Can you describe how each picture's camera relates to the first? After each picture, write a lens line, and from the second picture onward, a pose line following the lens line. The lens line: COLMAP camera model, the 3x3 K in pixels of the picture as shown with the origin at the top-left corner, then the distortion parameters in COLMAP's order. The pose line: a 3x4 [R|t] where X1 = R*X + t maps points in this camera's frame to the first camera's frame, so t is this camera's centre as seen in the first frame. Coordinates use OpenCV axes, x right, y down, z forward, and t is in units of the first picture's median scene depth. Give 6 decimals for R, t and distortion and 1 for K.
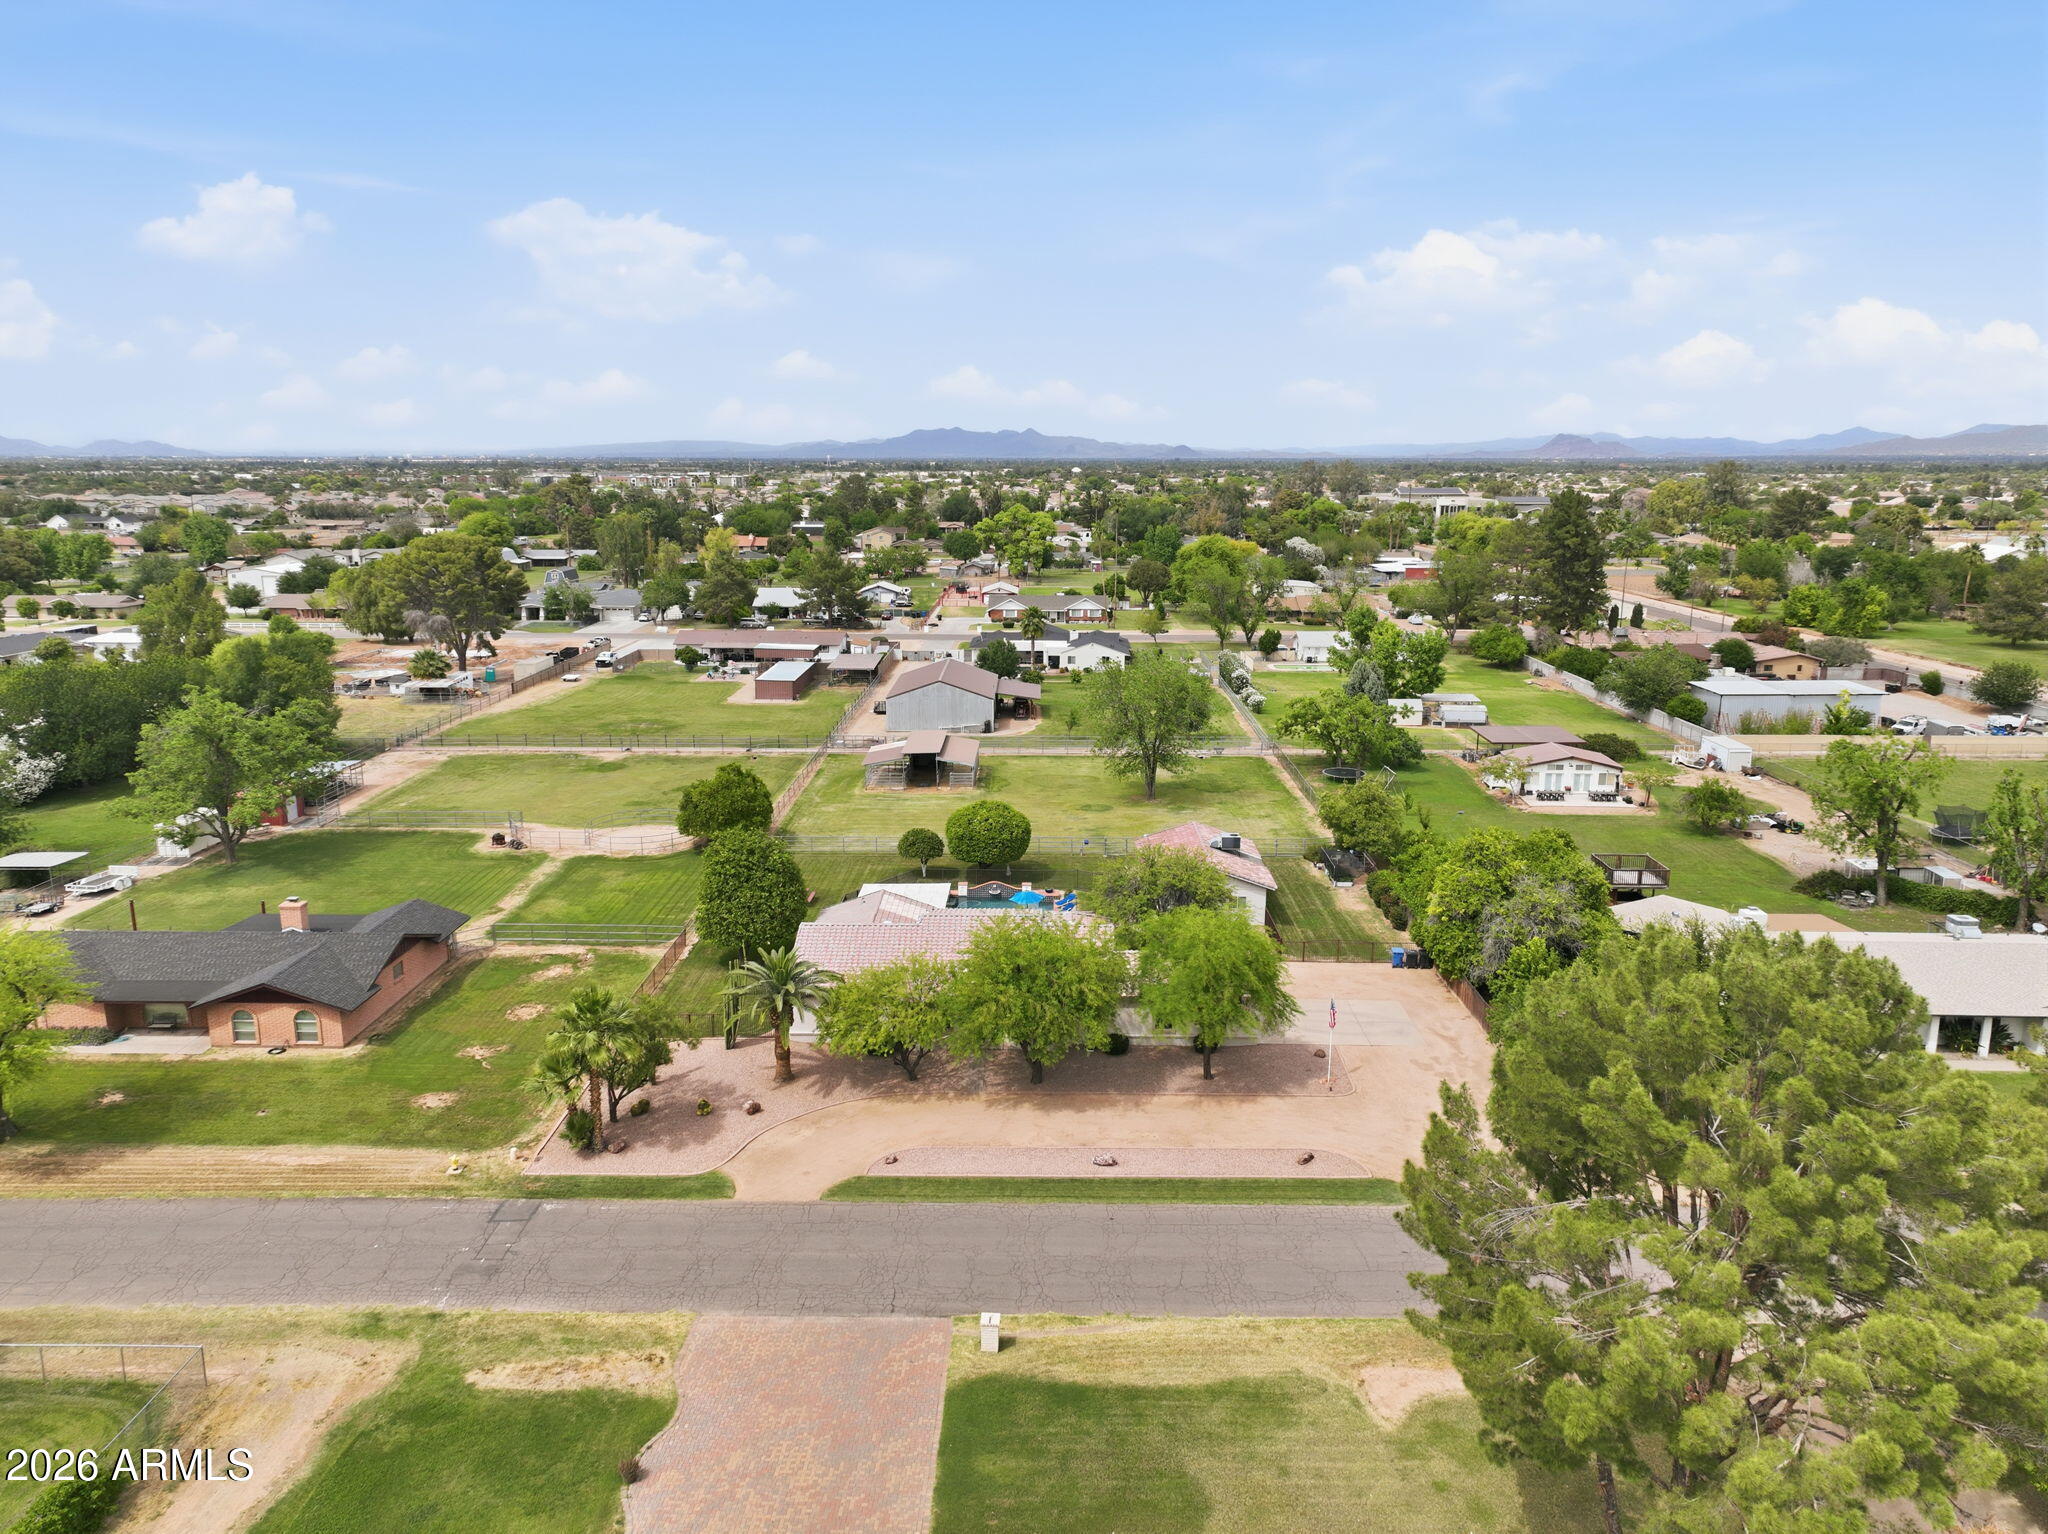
lens RADIAL K [[1441.1, 0, 1024.0], [0, 1441.1, 767.0], [0, 0, 1]] dist [-0.001081, 0.018631]
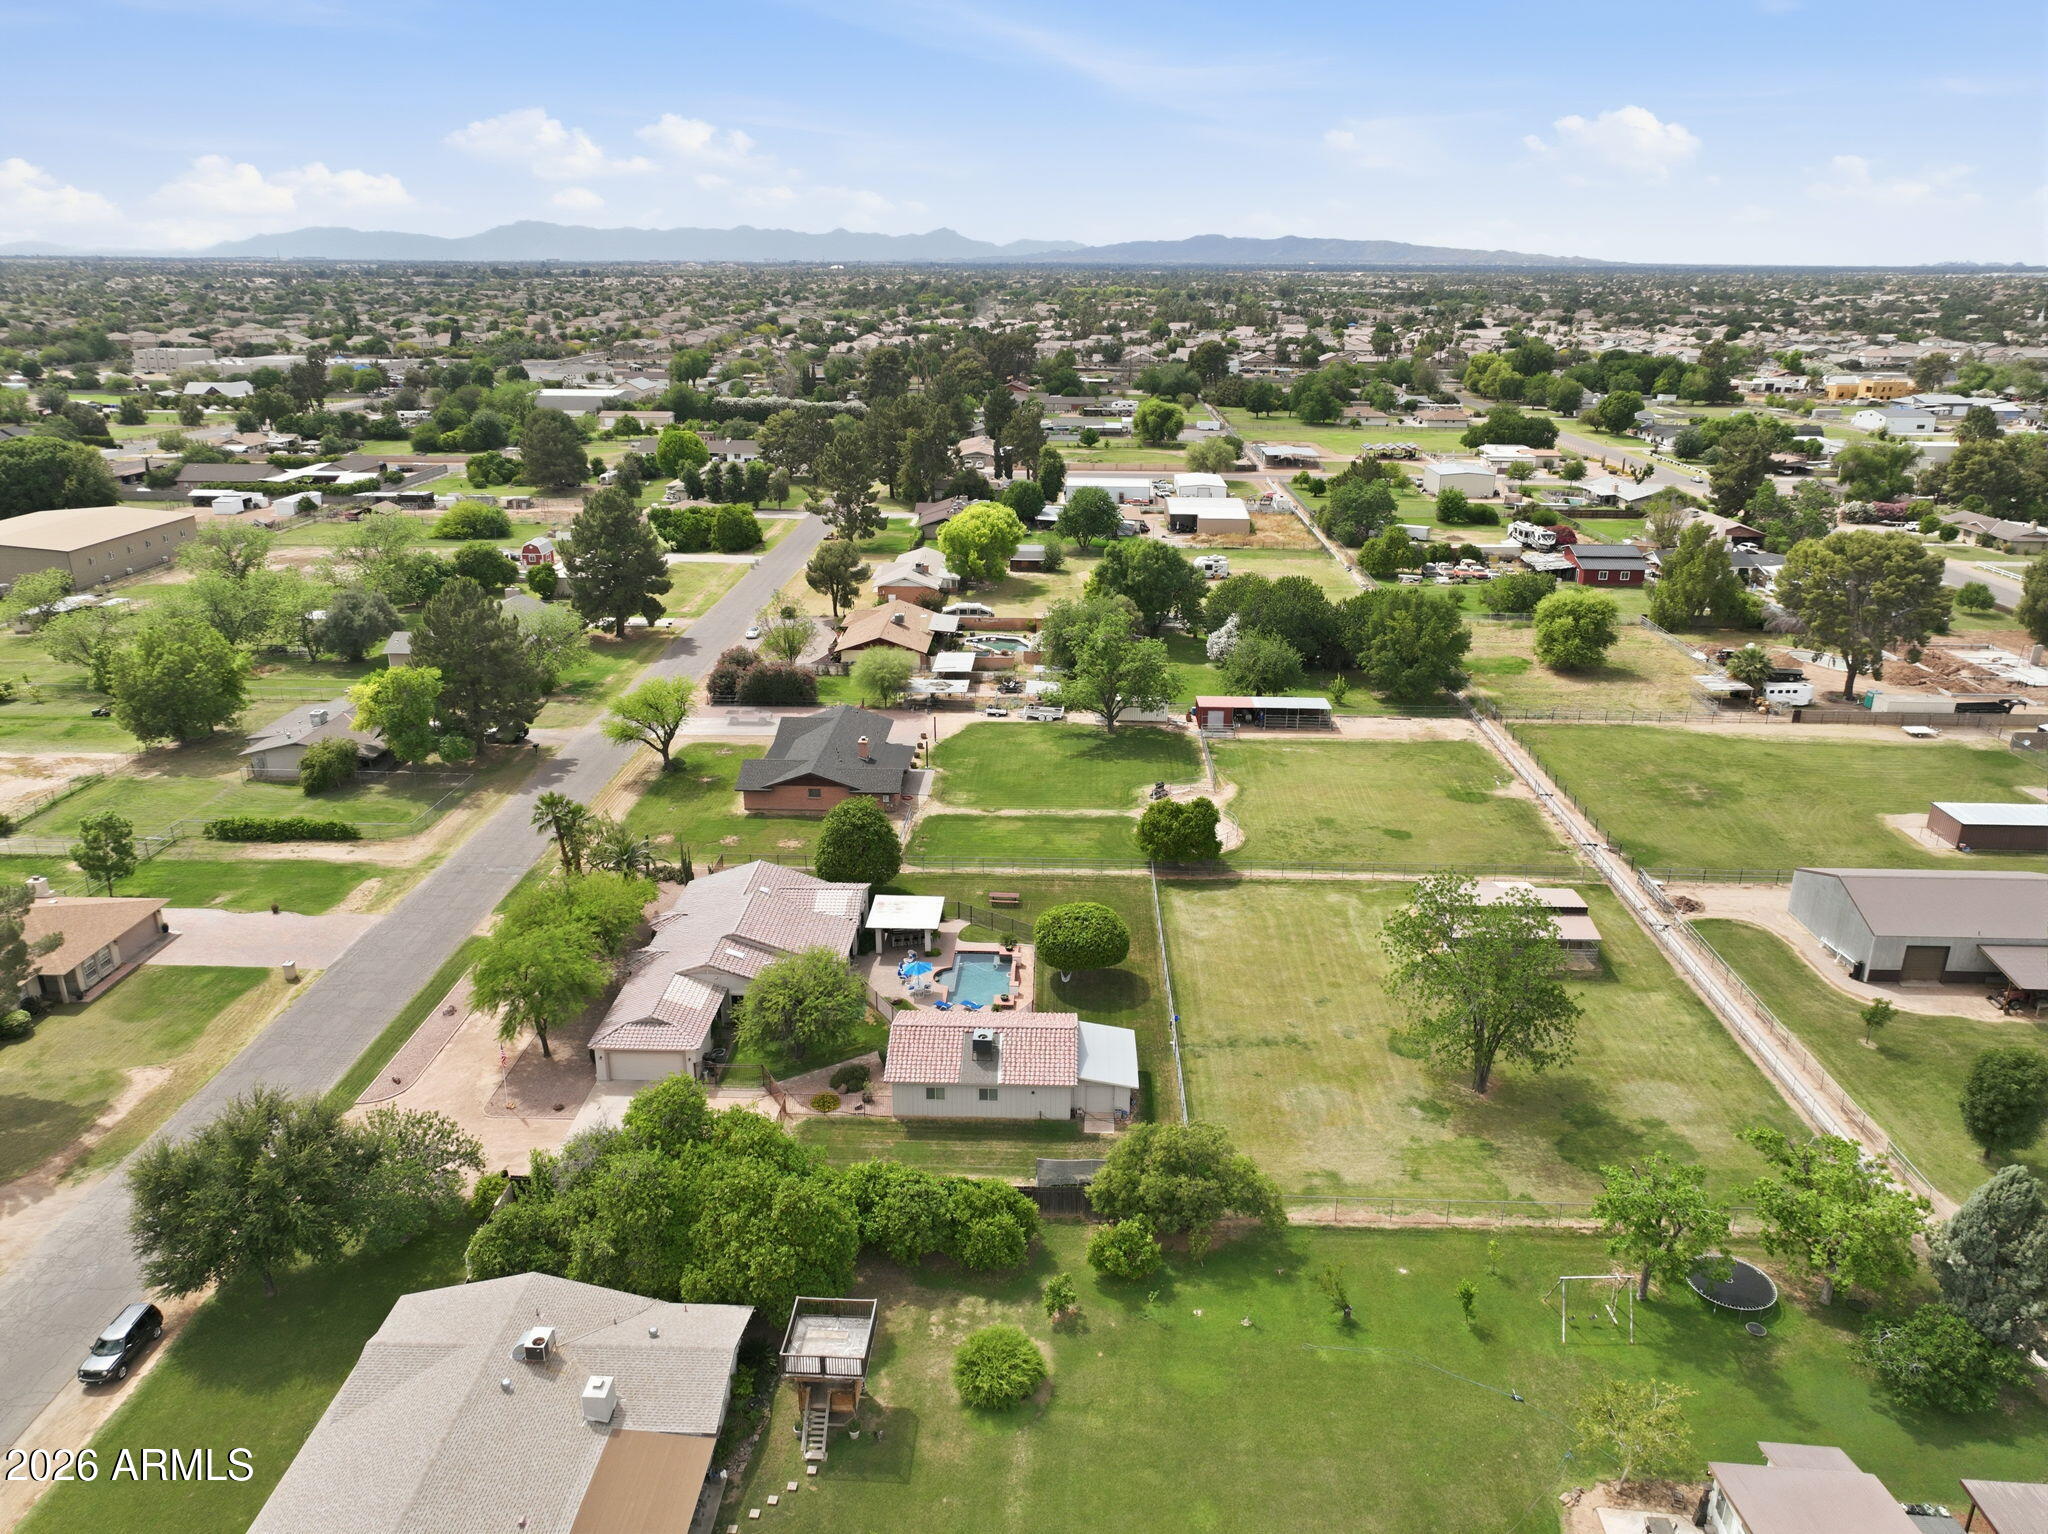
lens RADIAL K [[1441.1, 0, 1024.0], [0, 1441.1, 767.0], [0, 0, 1]] dist [-0.001081, 0.018631]
pose [[-0.026635, 0.327452, -0.944492, 1.854590], [-0.210662, 0.921771, 0.325515, -0.791761], [0.977196, 0.207638, 0.044431, 1.924846]]
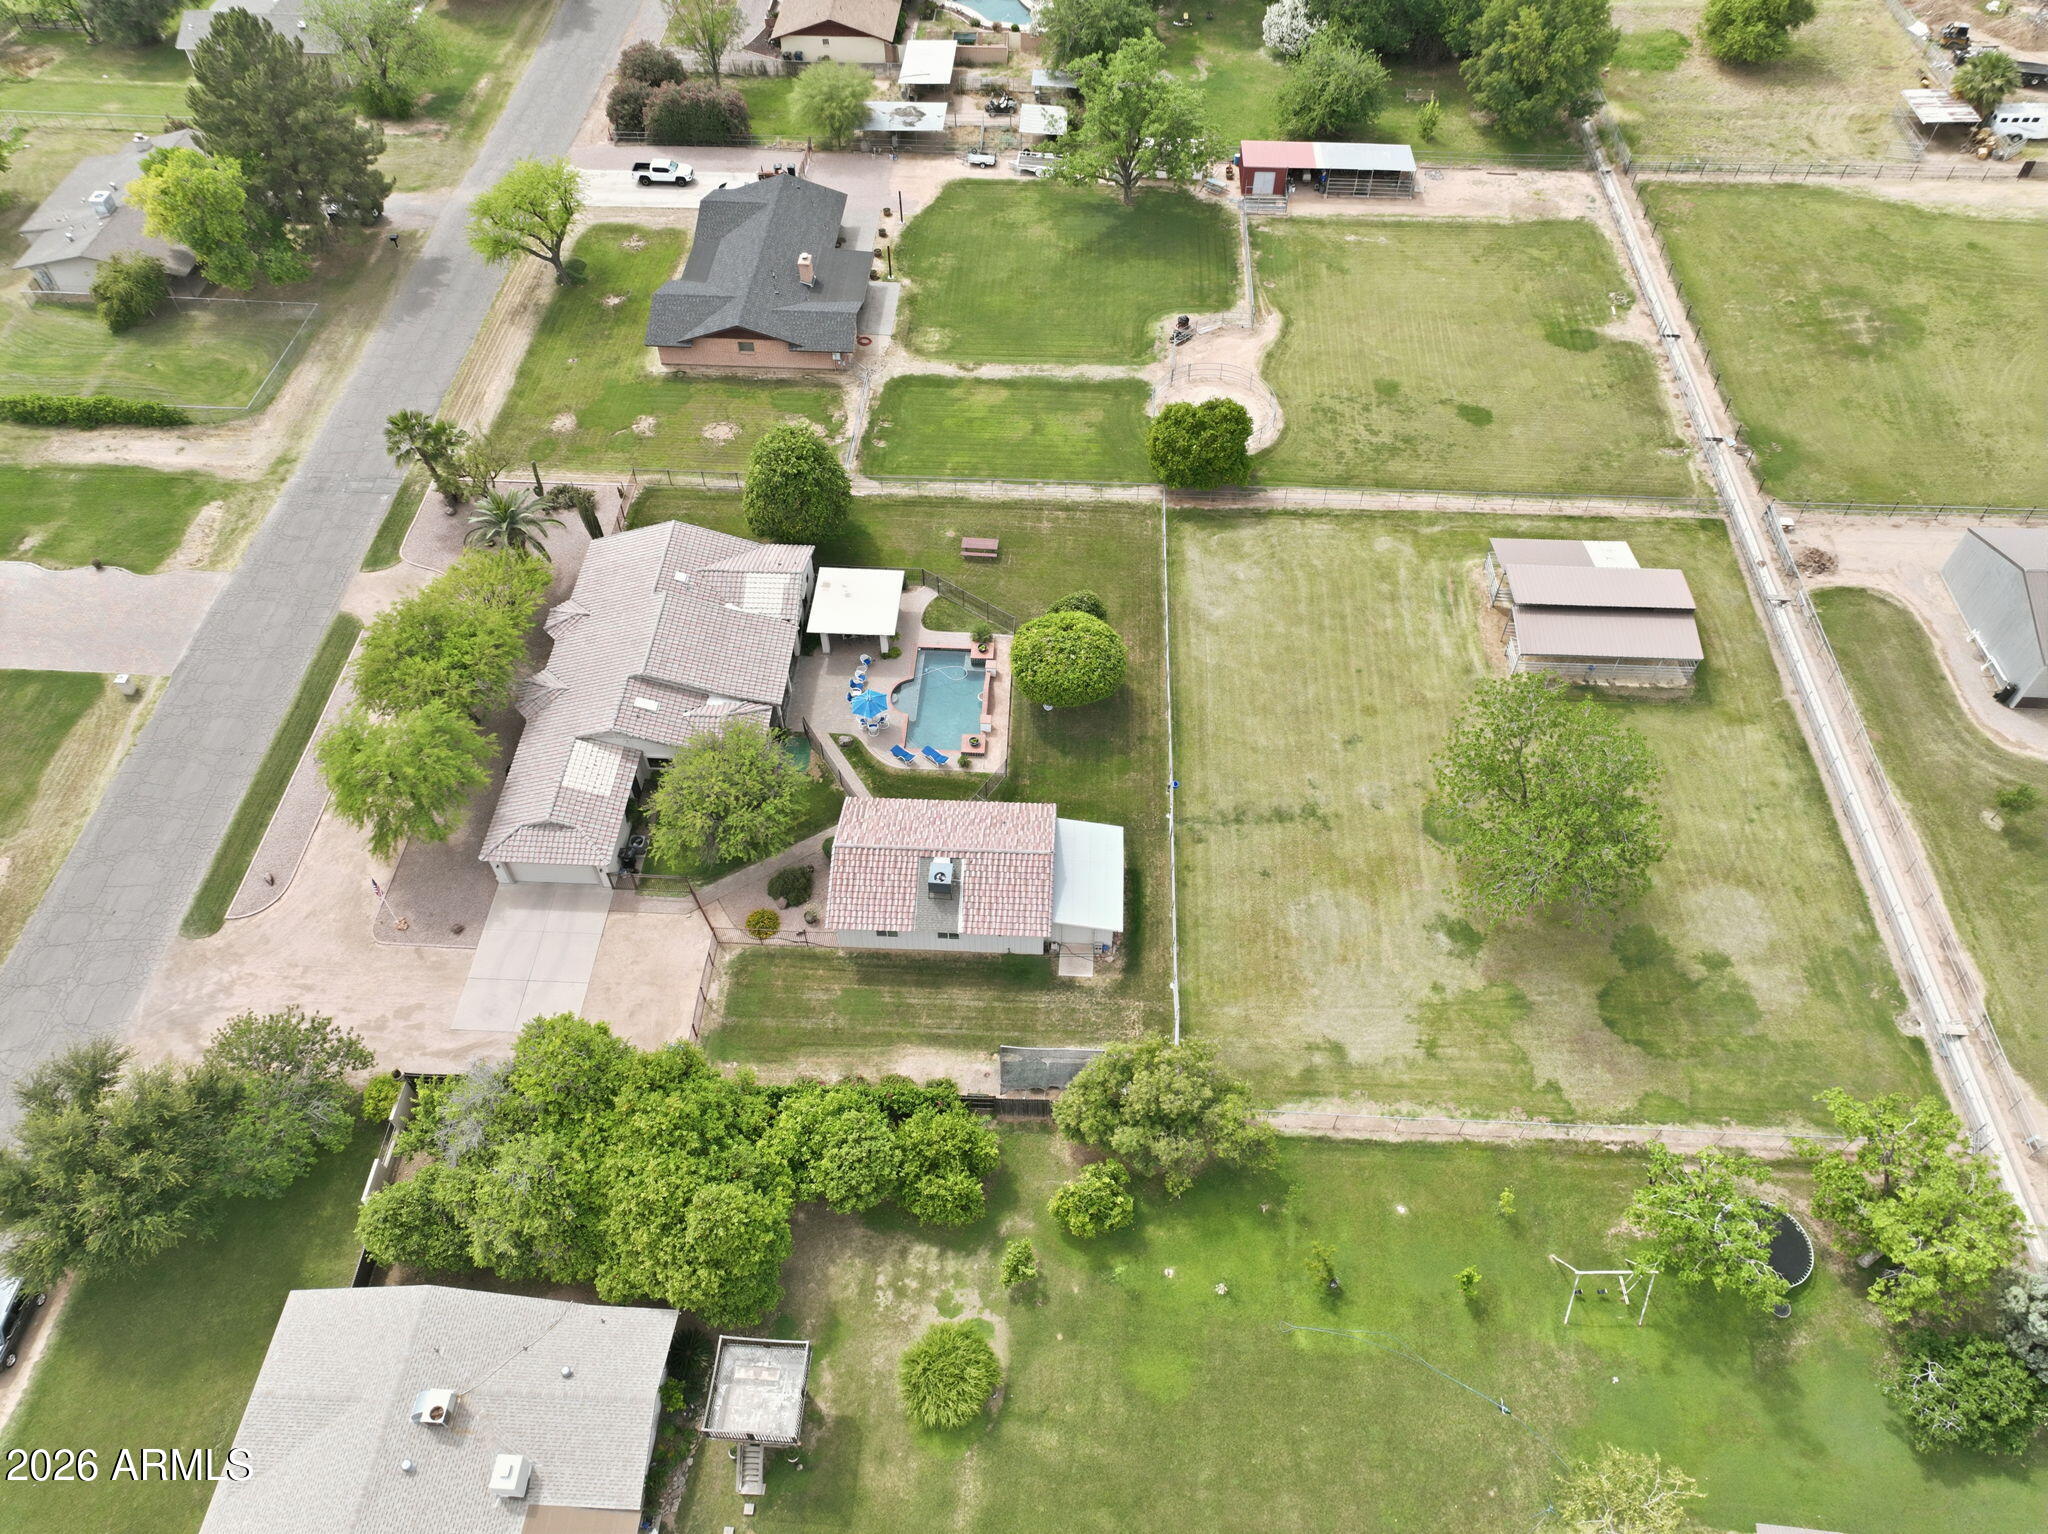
lens RADIAL K [[1441.1, 0, 1024.0], [0, 1441.1, 767.0], [0, 0, 1]] dist [-0.001081, 0.018631]
pose [[-0.041266, 0.769700, -0.637071, 1.146783], [-0.205793, 0.617395, 0.759258, -1.120716], [0.977725, 0.162436, 0.132921, 1.890906]]
